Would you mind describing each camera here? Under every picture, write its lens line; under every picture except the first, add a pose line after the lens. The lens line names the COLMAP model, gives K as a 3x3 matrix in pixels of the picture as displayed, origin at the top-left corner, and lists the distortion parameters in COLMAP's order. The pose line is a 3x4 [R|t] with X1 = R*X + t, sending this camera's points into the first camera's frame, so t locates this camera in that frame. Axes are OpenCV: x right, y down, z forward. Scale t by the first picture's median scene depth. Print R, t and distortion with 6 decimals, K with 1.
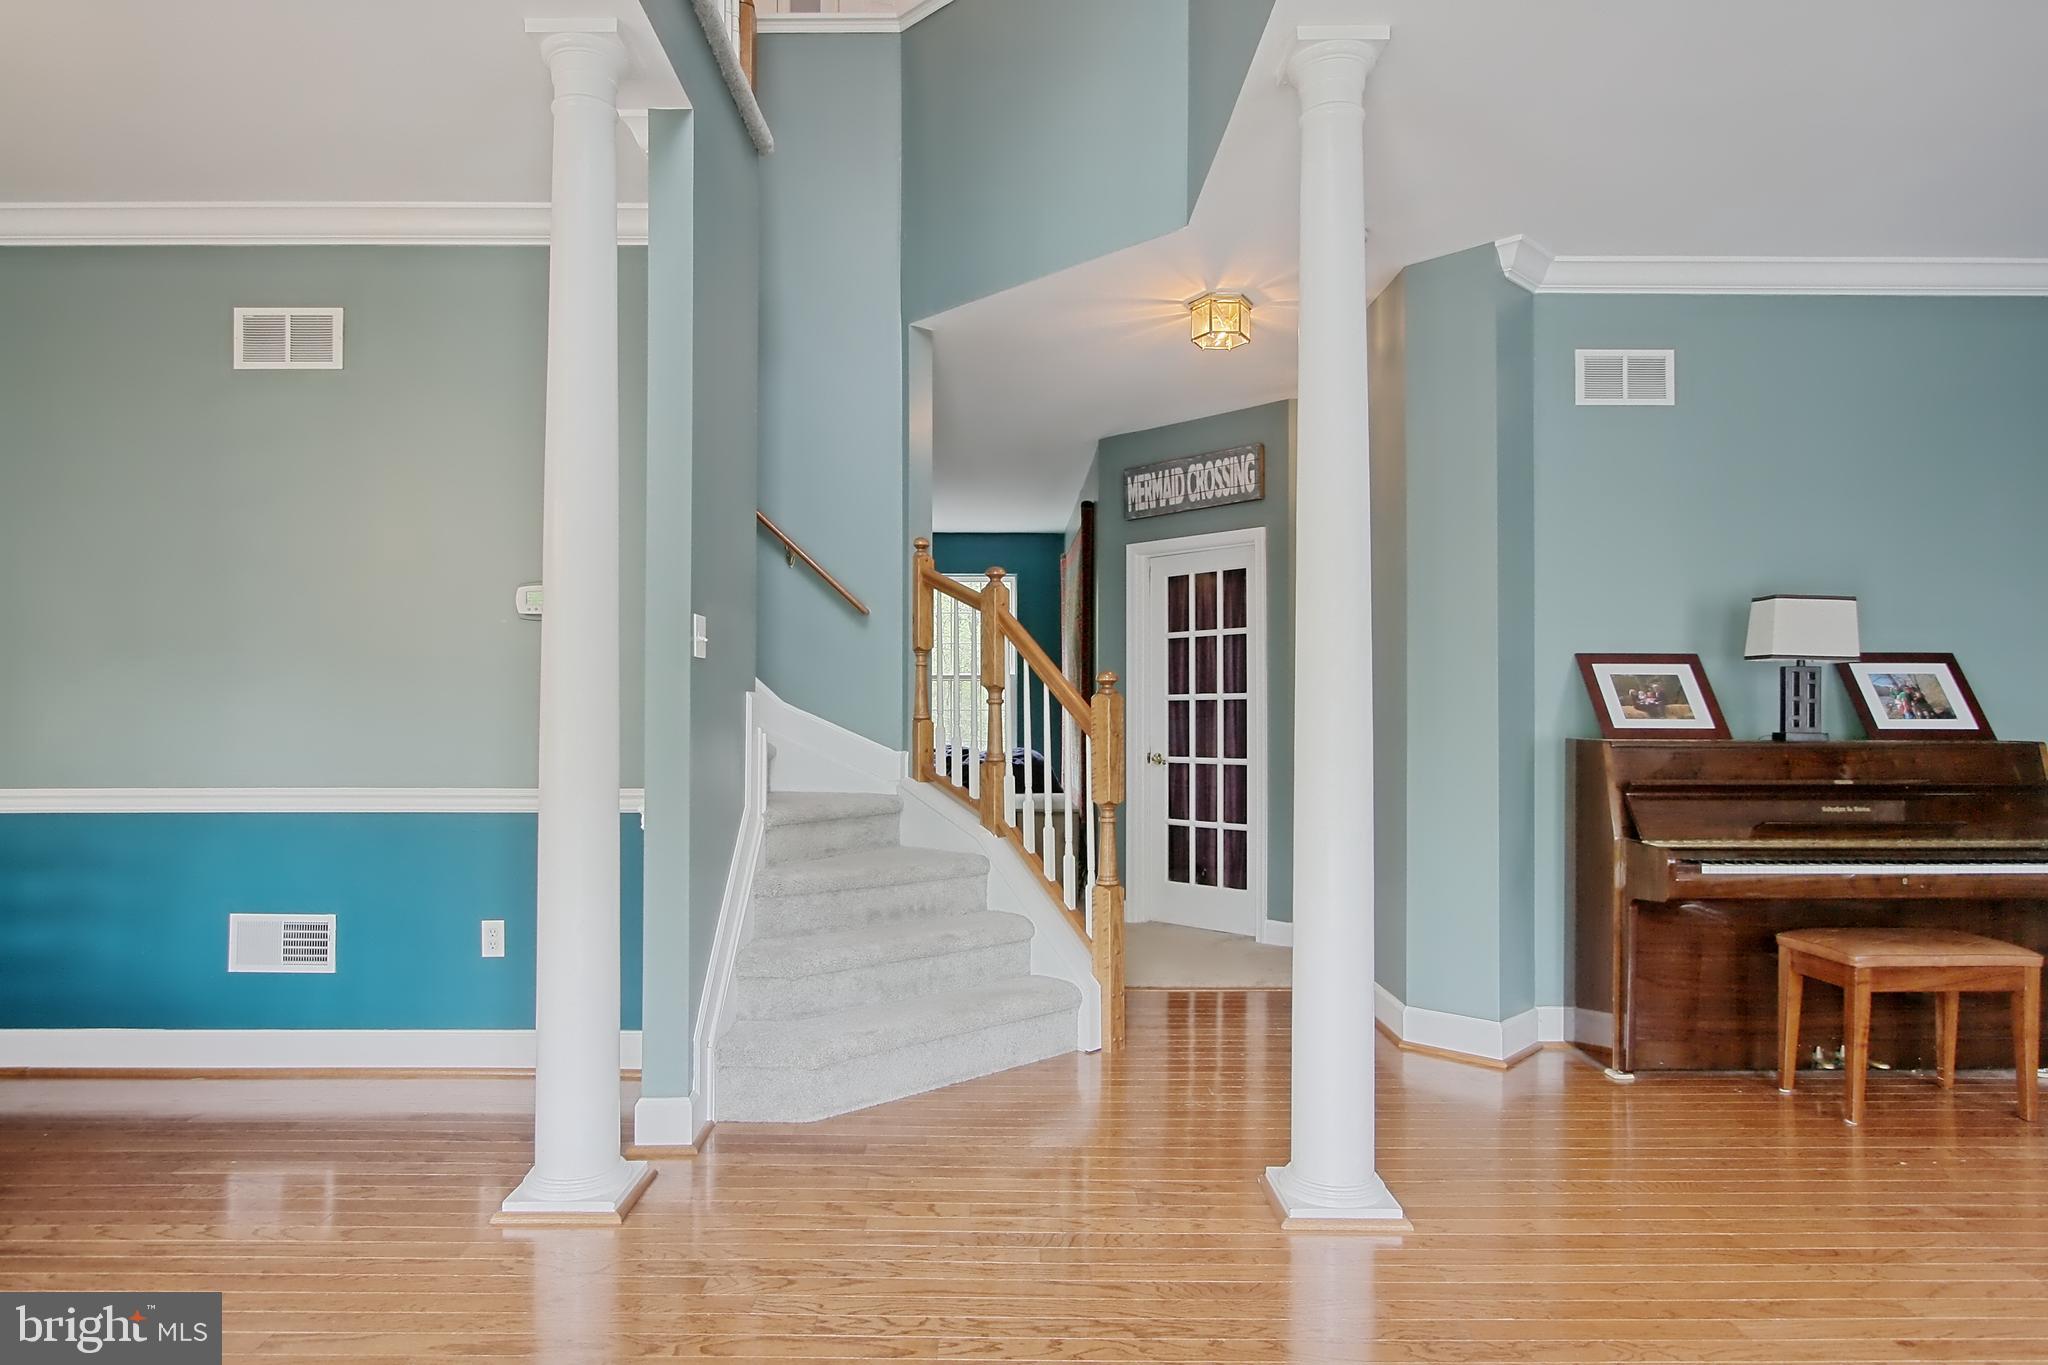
lens RADIAL K [[1185.0, 0, 1014.3], [0, 1185.0, 709.8], [0, 0, 1]] dist [-0.002995, -0.001283]
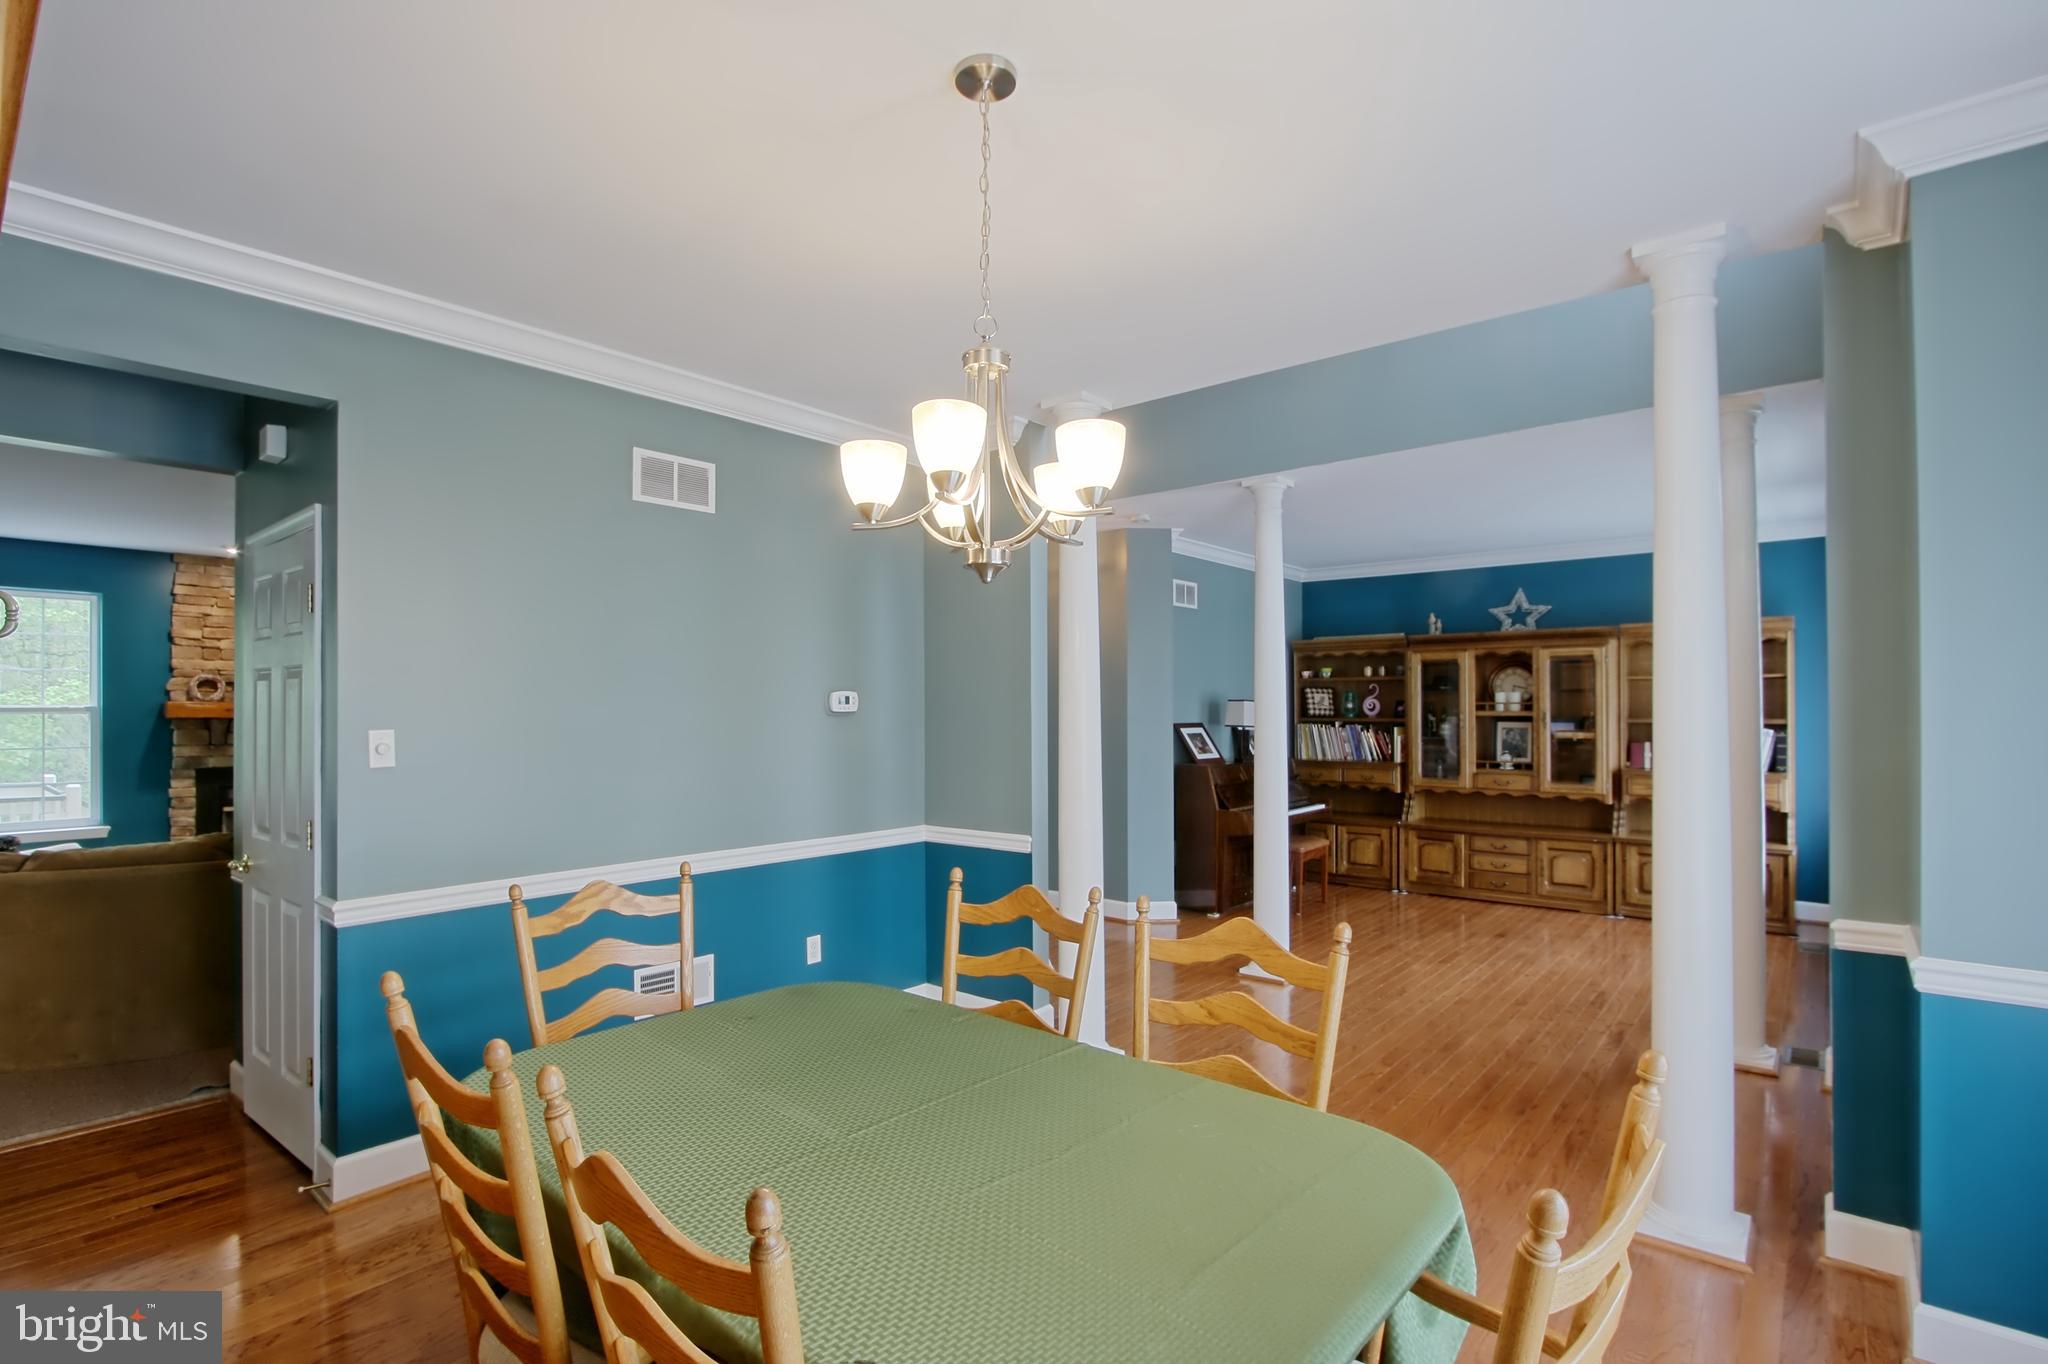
lens RADIAL K [[964.9, 0, 994.3], [0, 964.9, 685.9], [0, 0, 1]] dist [0.000940, 0.000179]
pose [[0.667458, 0.015761, 0.744481, -1.031106], [-0.001291, 0.999799, -0.020008, -0.079616], [-0.744647, 0.012394, 0.667344, 0.096859]]
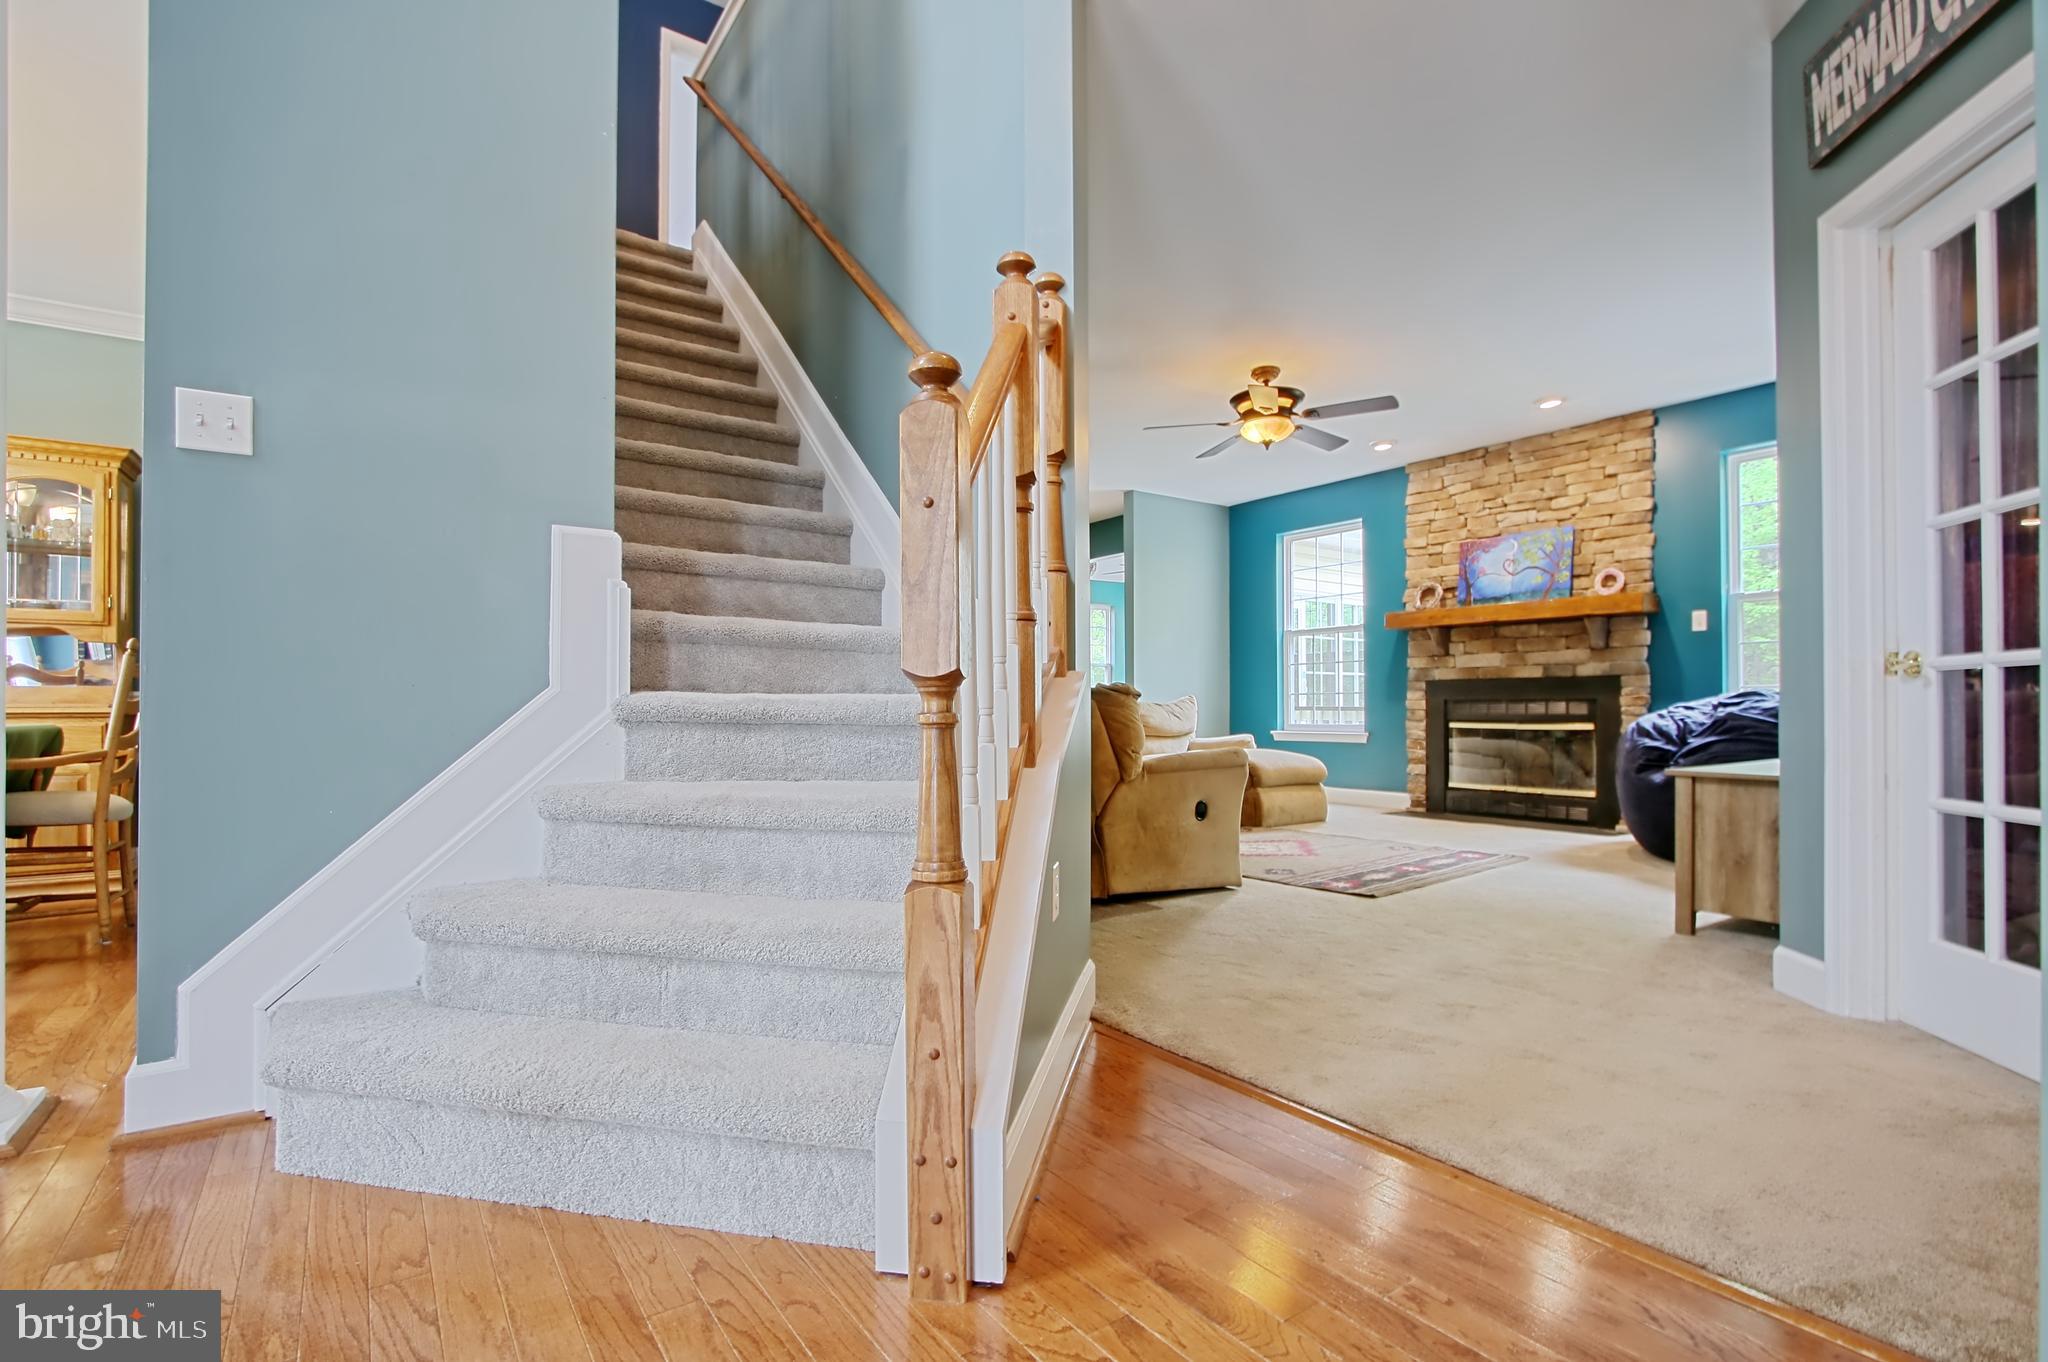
lens RADIAL K [[948.3, 0, 999.1], [0, 948.3, 704.6], [0, 0, 1]] dist [-0.026793, 0.006955]
pose [[0.559395, -0.008440, -0.828858, 0.360389], [0.009523, 0.999948, -0.003754, 0.090183], [0.828847, -0.005793, 0.559446, 0.848286]]
